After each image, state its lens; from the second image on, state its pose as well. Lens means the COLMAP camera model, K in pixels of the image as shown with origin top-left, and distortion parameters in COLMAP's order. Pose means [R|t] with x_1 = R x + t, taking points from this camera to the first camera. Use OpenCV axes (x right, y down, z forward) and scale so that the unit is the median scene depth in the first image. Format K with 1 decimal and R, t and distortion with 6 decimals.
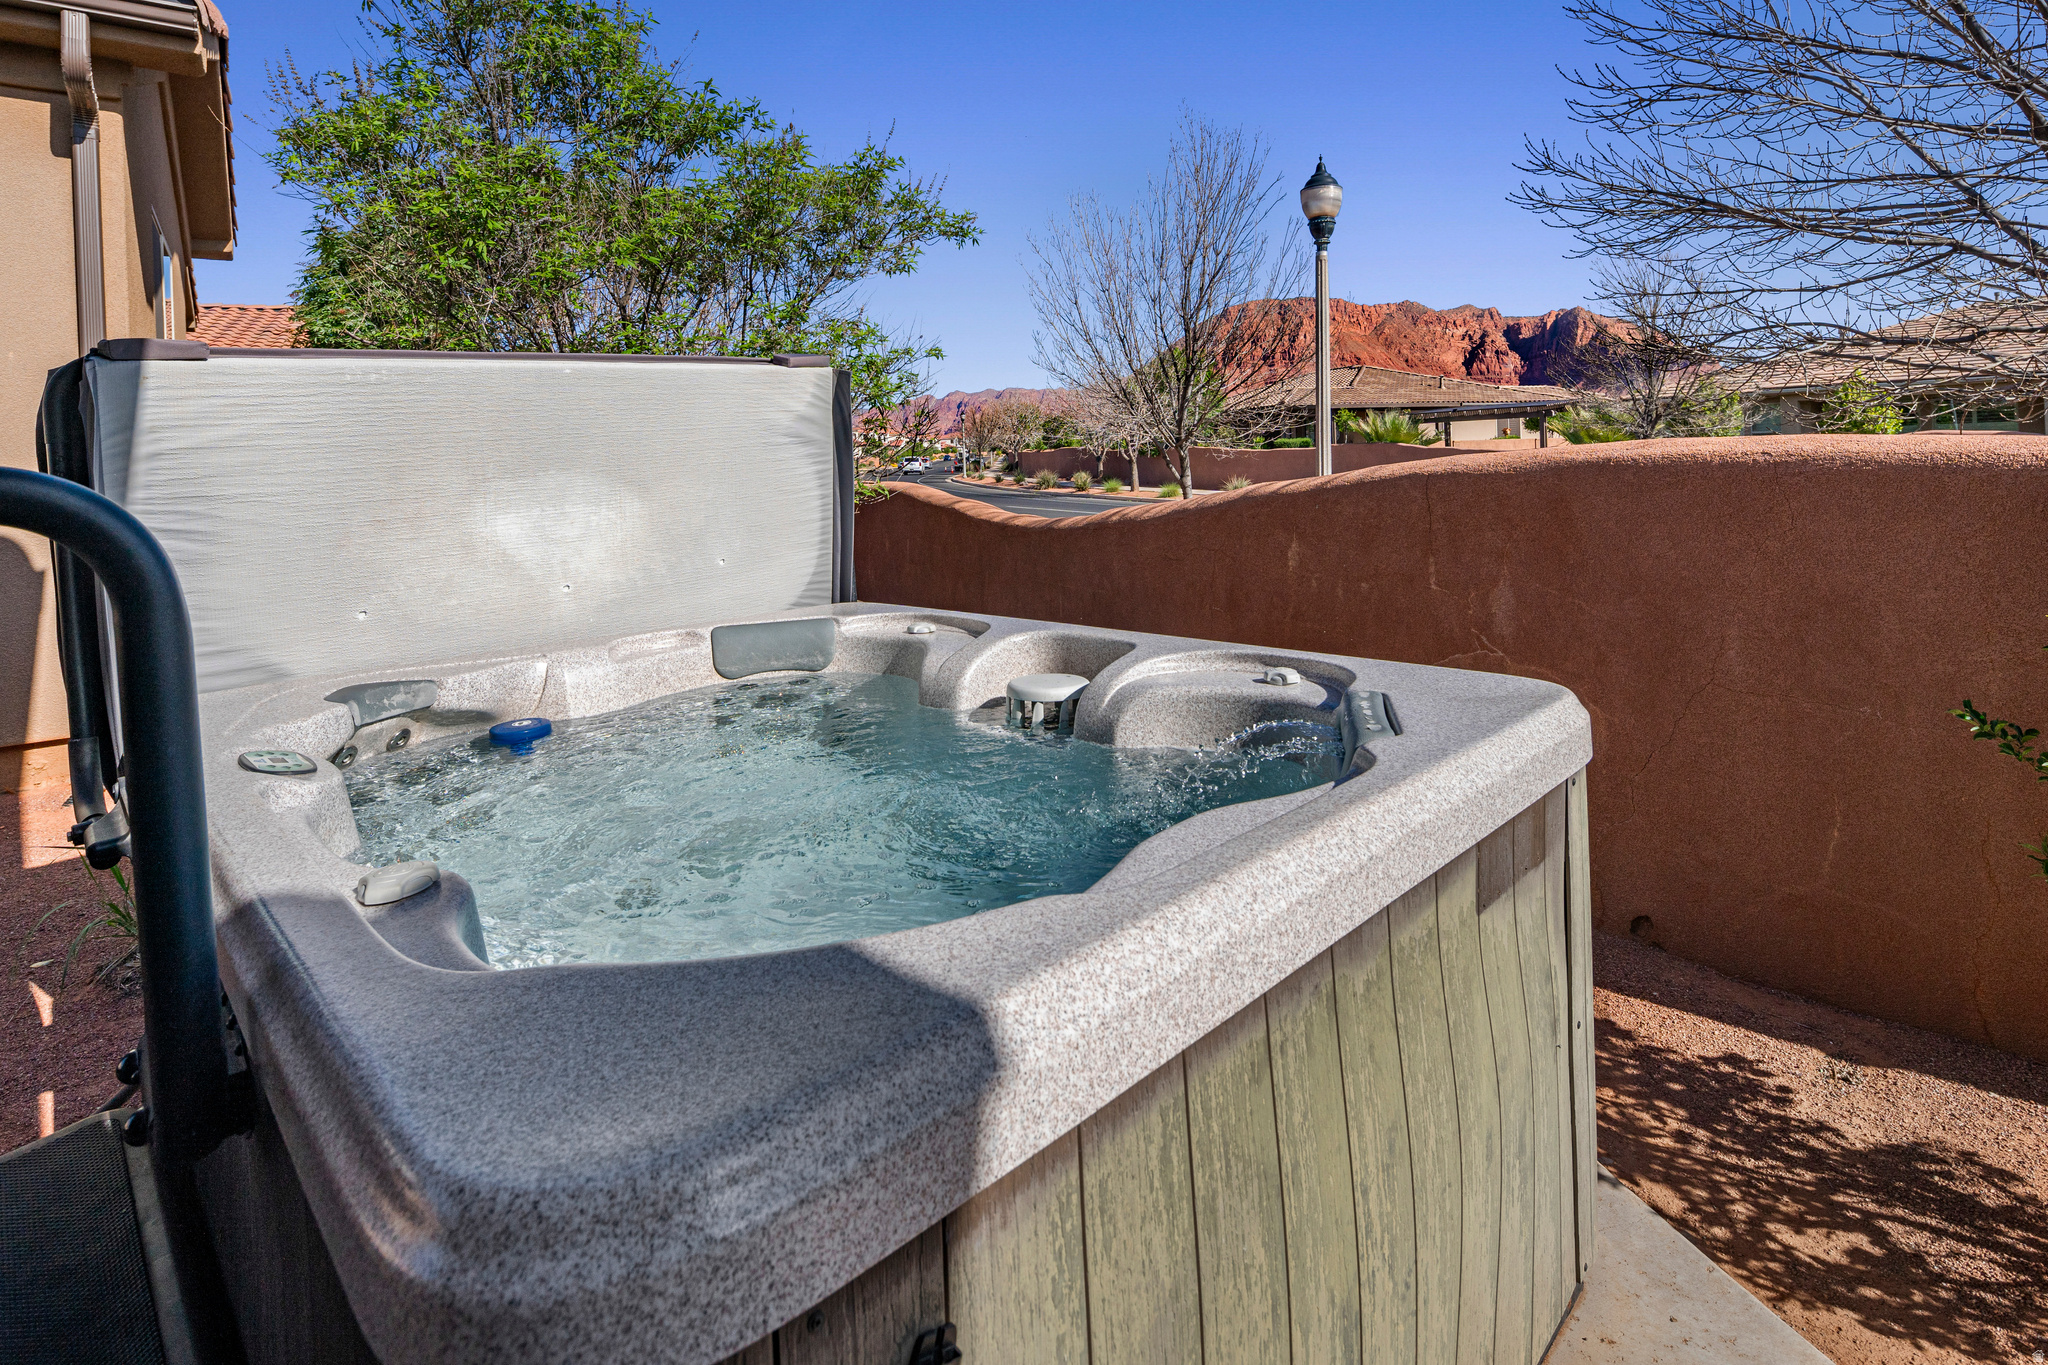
lens RADIAL K [[1007.4, 0, 1019.6], [0, 1007.4, 483.3], [0, 0, 1]] dist [-0.003564, -0.001031]
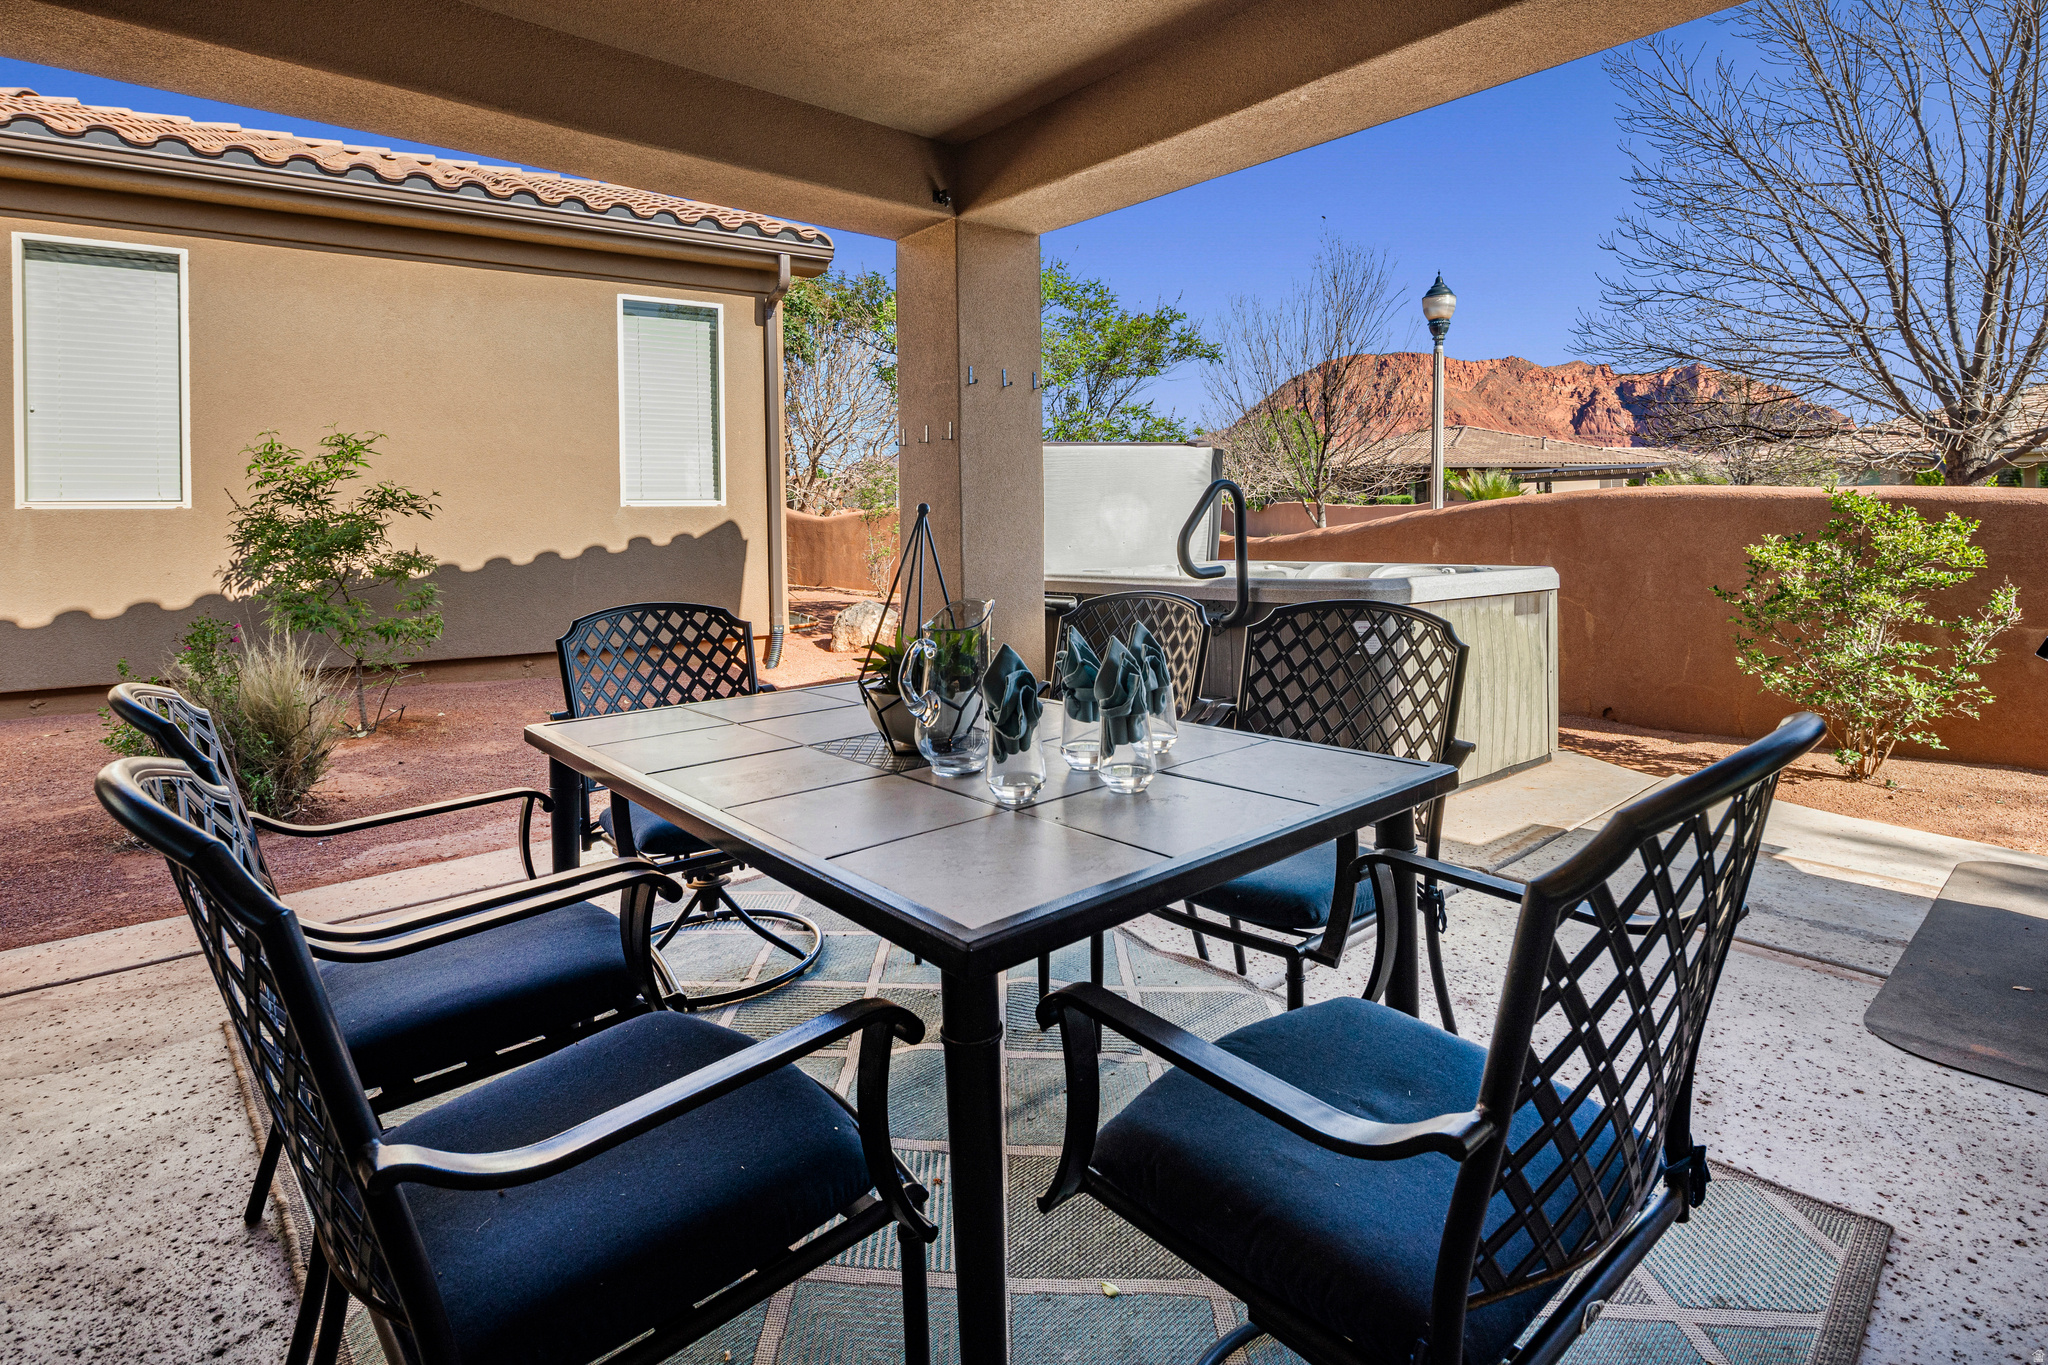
lens RADIAL K [[1007.4, 0, 1013.8], [0, 1007.4, 532.7], [0, 0, 1]] dist [-0.003564, -0.001031]
pose [[0.995807, 0.019941, -0.089277, -0.114639], [-0.020297, 0.999789, -0.003083, 0.021391], [0.089197, 0.004882, 0.996002, -0.311038]]
